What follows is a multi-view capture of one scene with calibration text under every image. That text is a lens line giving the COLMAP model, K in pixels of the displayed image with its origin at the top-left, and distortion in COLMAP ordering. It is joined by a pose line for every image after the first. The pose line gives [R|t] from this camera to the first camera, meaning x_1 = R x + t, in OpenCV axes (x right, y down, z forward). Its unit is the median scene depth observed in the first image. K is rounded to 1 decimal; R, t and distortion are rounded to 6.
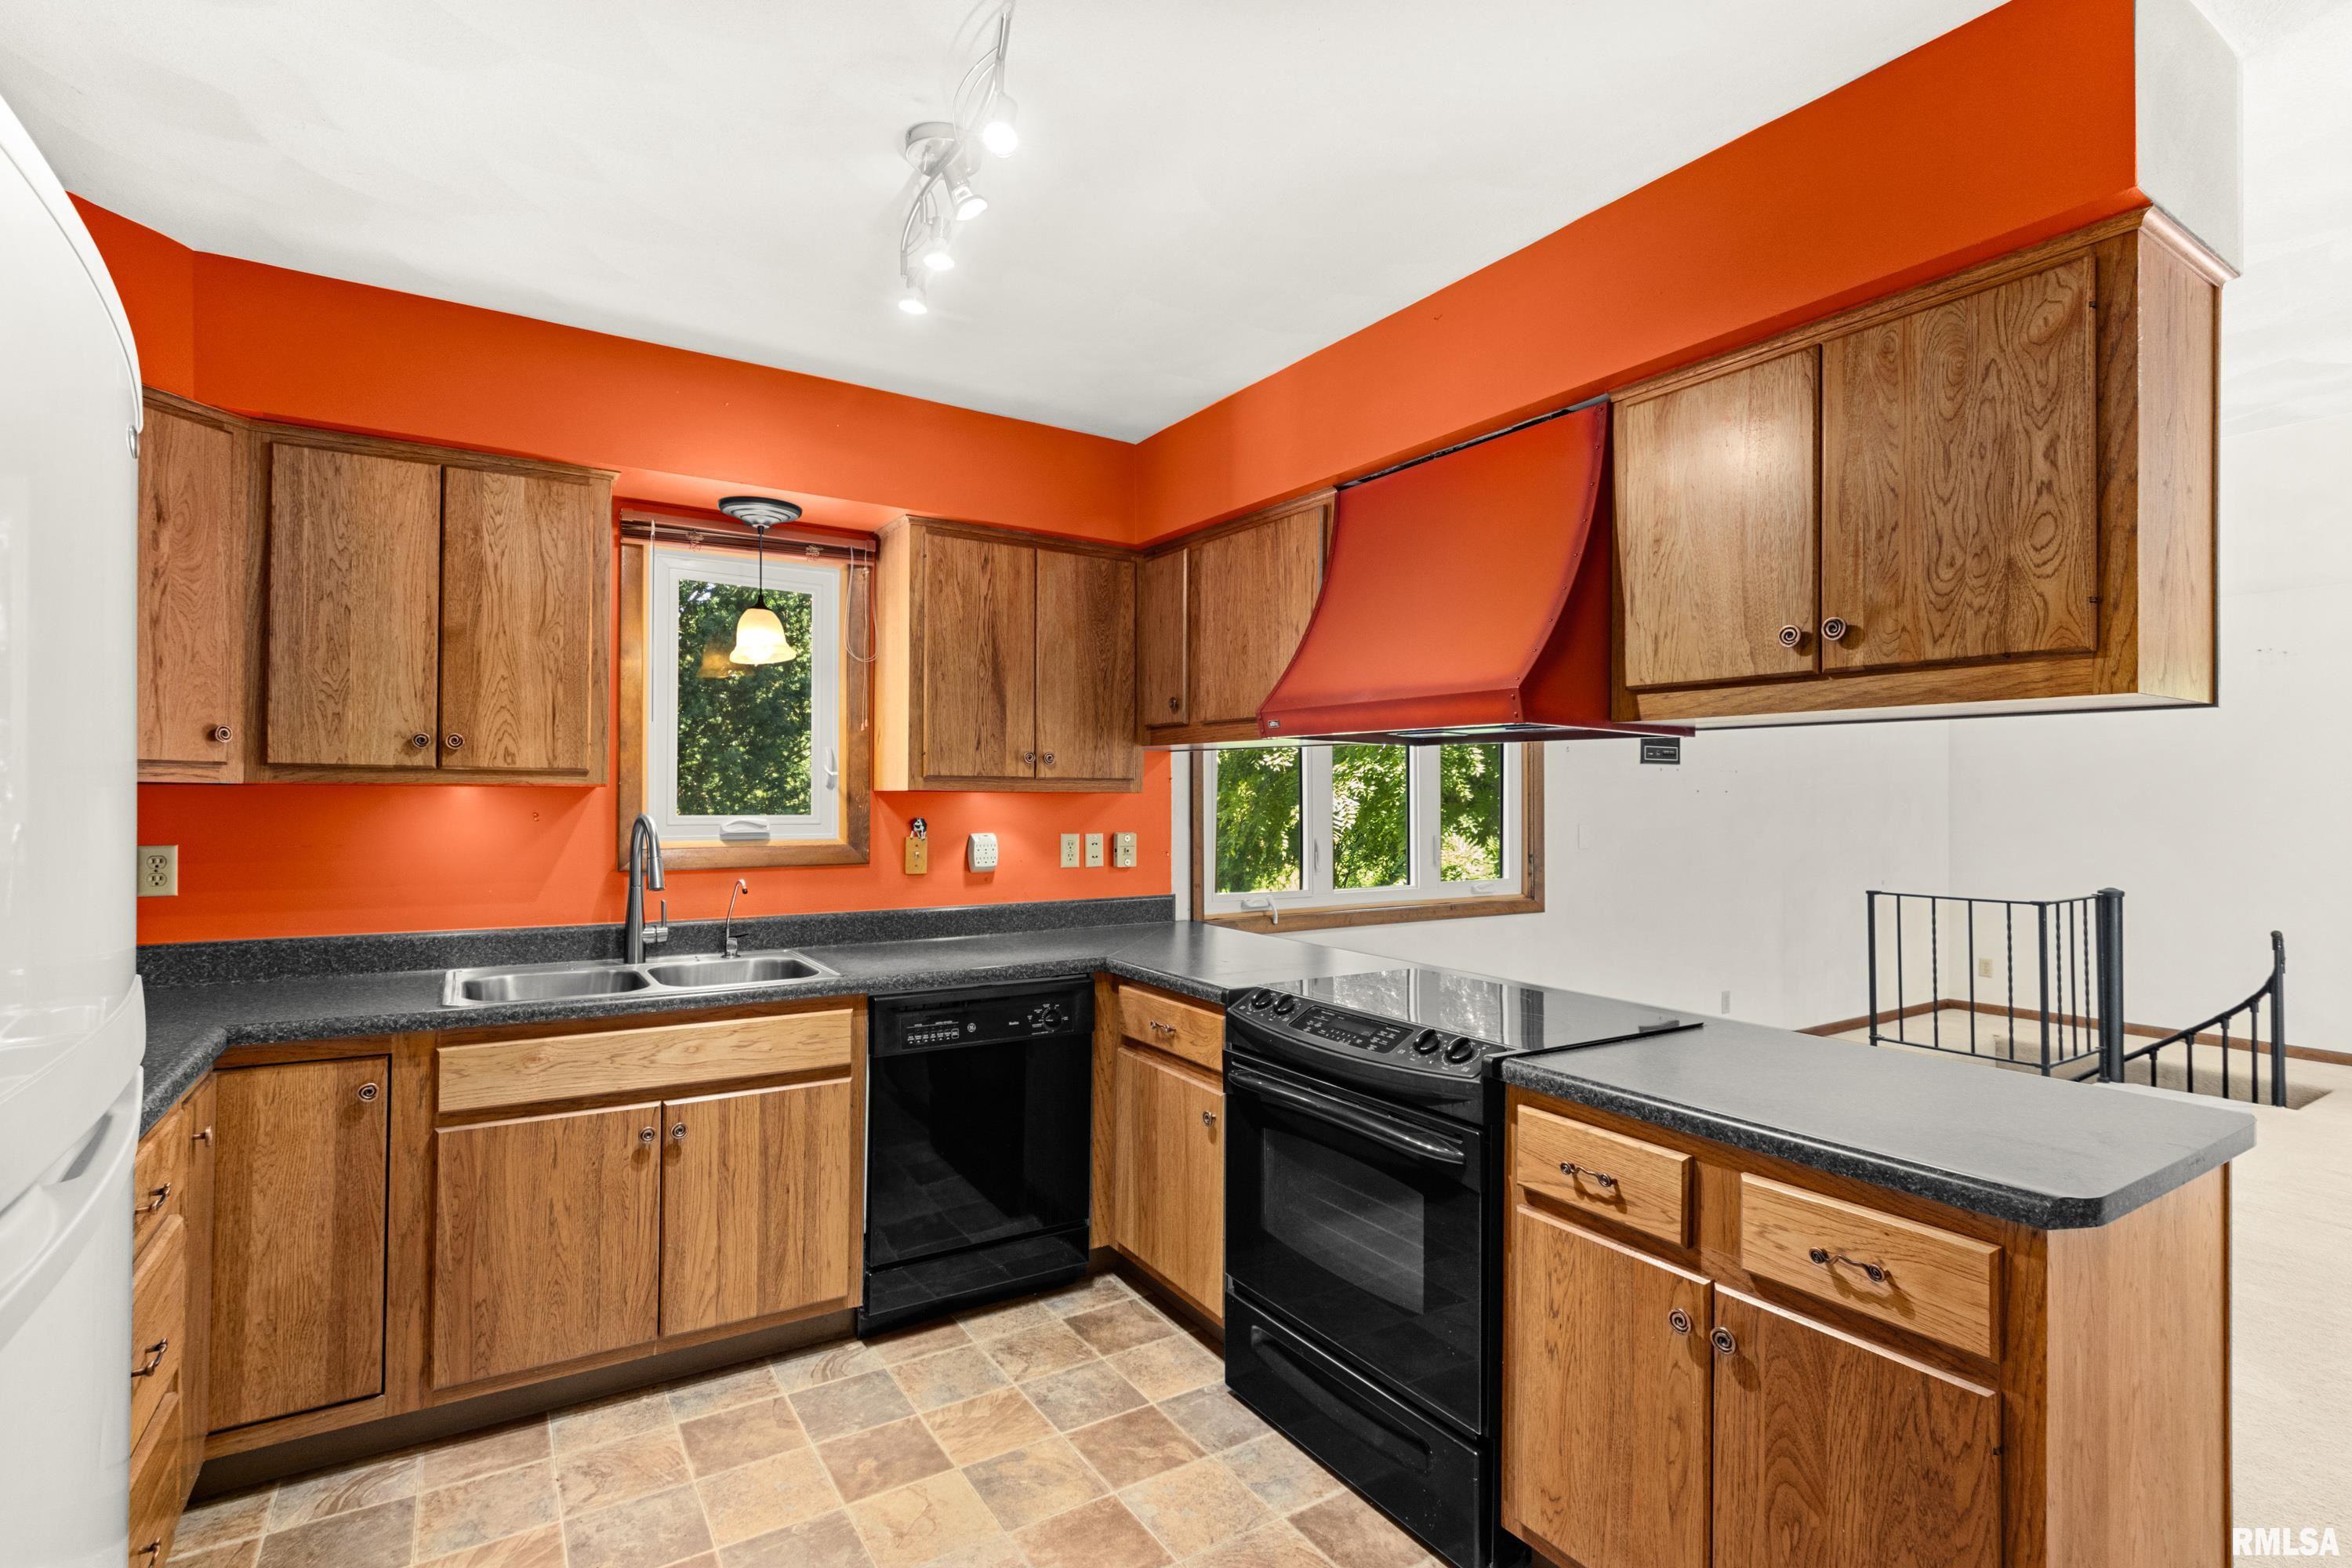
lens RADIAL K [[1102.3, 0, 1171.7], [0, 1102.3, 796.0], [0, 0, 1]] dist [0.000379, 0.000300]
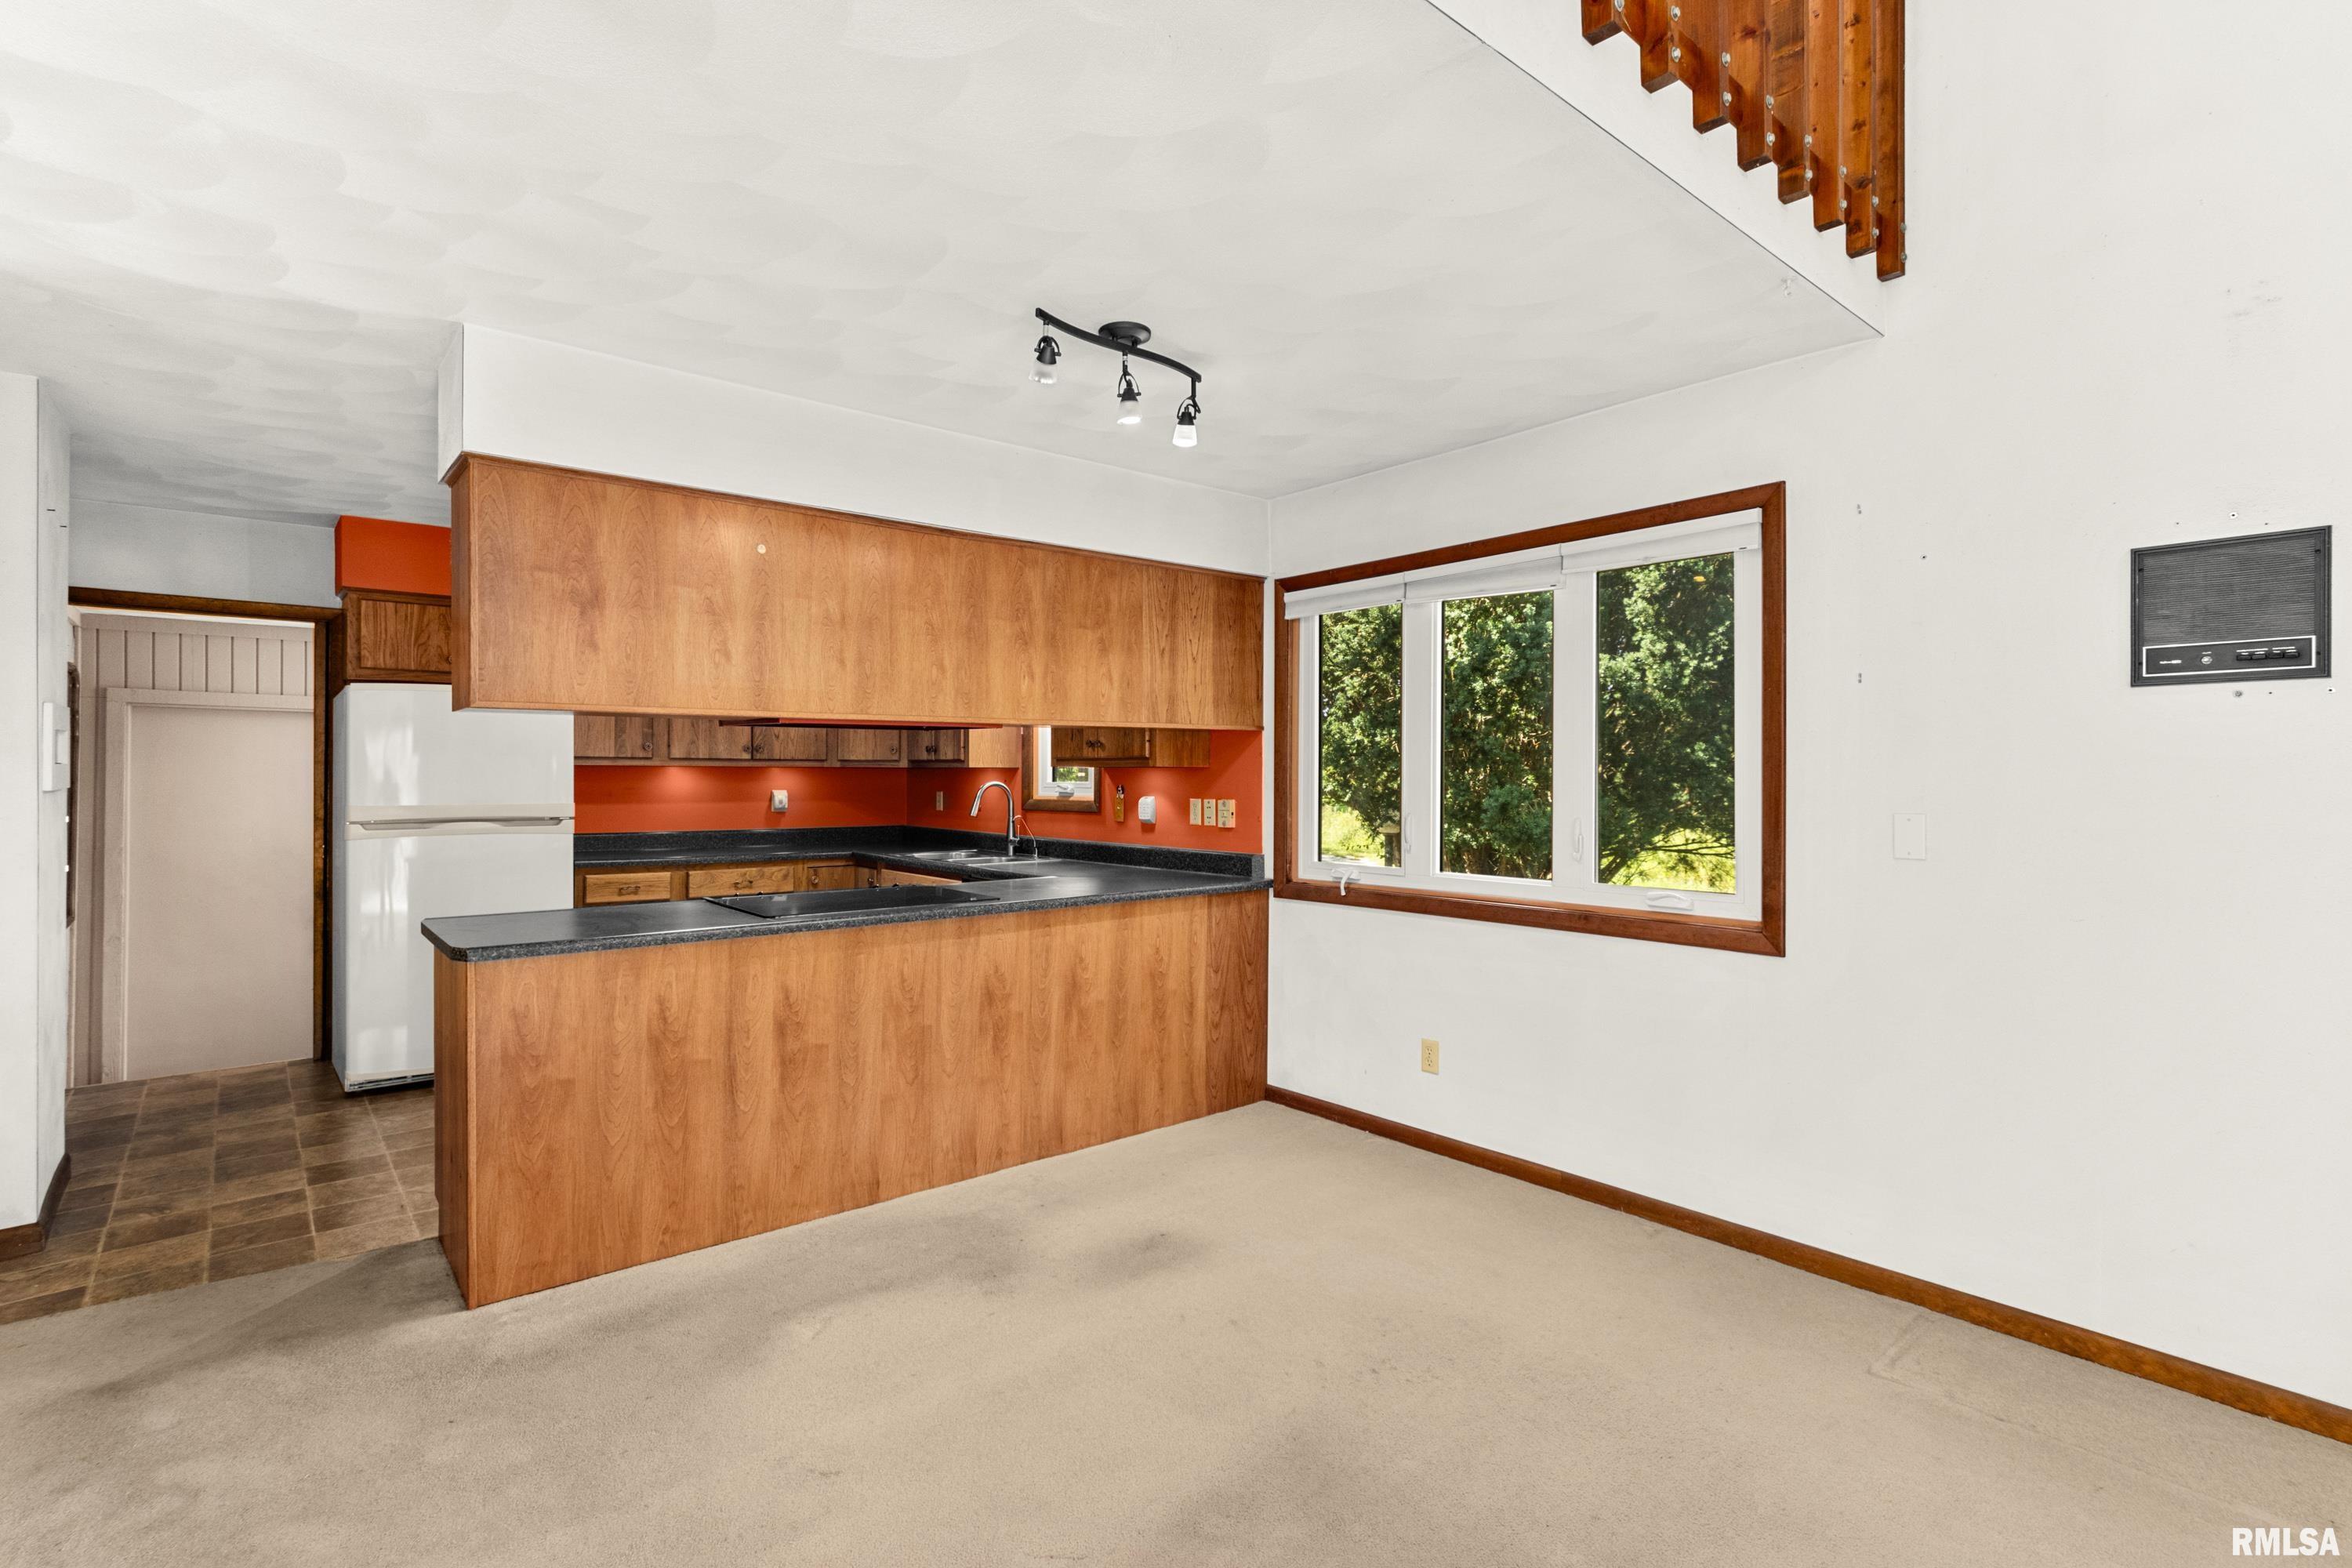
lens RADIAL K [[1102.3, 0, 1180.6], [0, 1102.3, 780.2], [0, 0, 1]] dist [0.000379, 0.000300]
pose [[0.145472, -0.006164, -0.989343, 1.227268], [-0.006802, 0.999951, -0.007230, 0.022756], [0.989339, 0.007781, 0.145423, 0.817033]]
